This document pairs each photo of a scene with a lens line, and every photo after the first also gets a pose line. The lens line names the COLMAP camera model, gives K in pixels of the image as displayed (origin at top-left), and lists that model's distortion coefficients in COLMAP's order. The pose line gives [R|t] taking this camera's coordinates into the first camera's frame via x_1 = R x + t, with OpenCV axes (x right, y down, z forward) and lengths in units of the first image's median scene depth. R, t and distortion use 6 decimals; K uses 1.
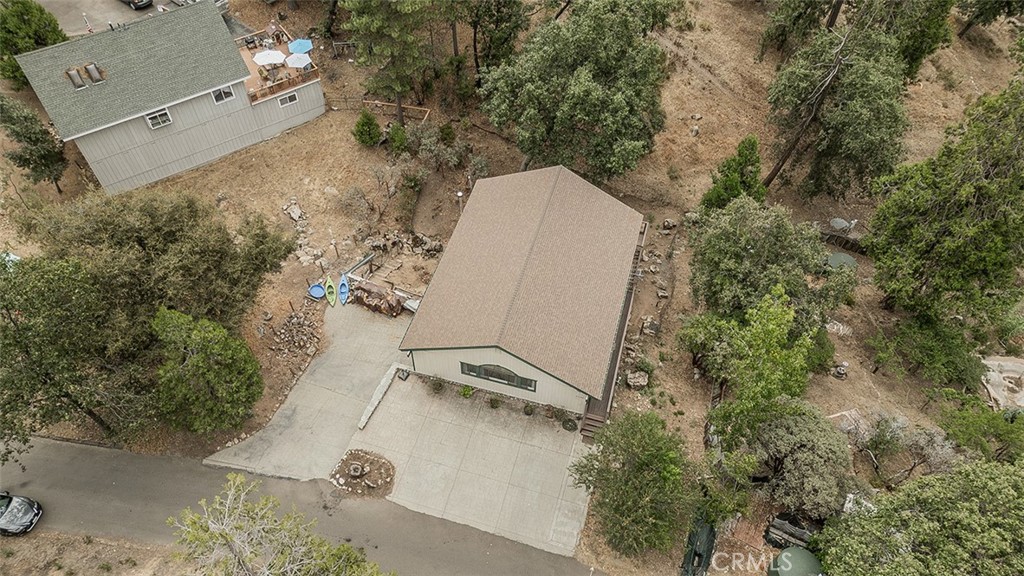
lens RADIAL K [[710.3, 0, 512.0], [0, 710.3, 288.0], [0, 0, 1]] dist [0.063862, -0.034698]
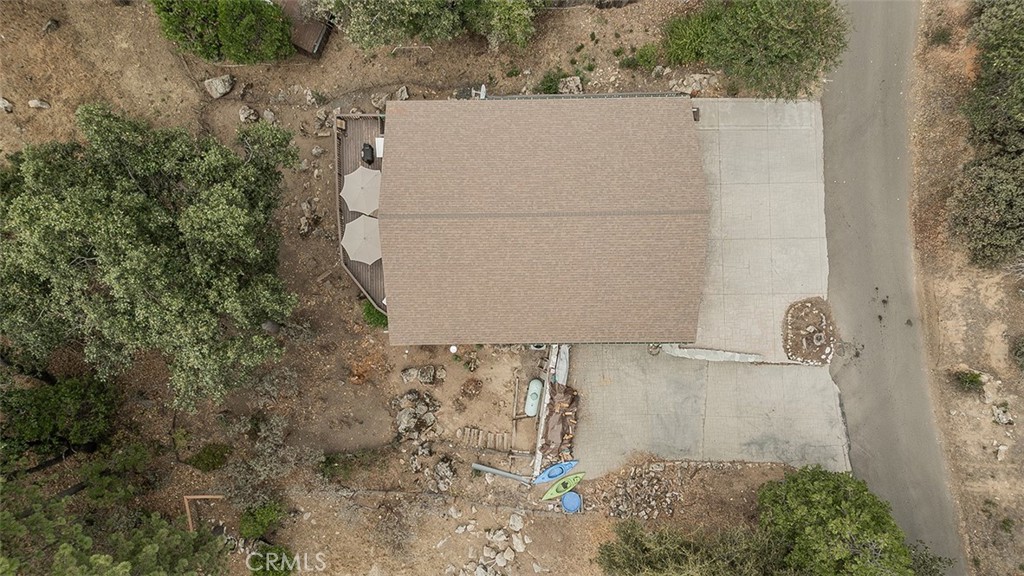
lens RADIAL K [[710.3, 0, 512.0], [0, 710.3, 288.0], [0, 0, 1]] dist [0.063862, -0.034698]
pose [[-0.289471, -0.957175, 0.004777, -0.034782], [0.750381, -0.223828, 0.621956, -0.485353], [-0.594252, 0.183622, 0.783038, 0.390399]]
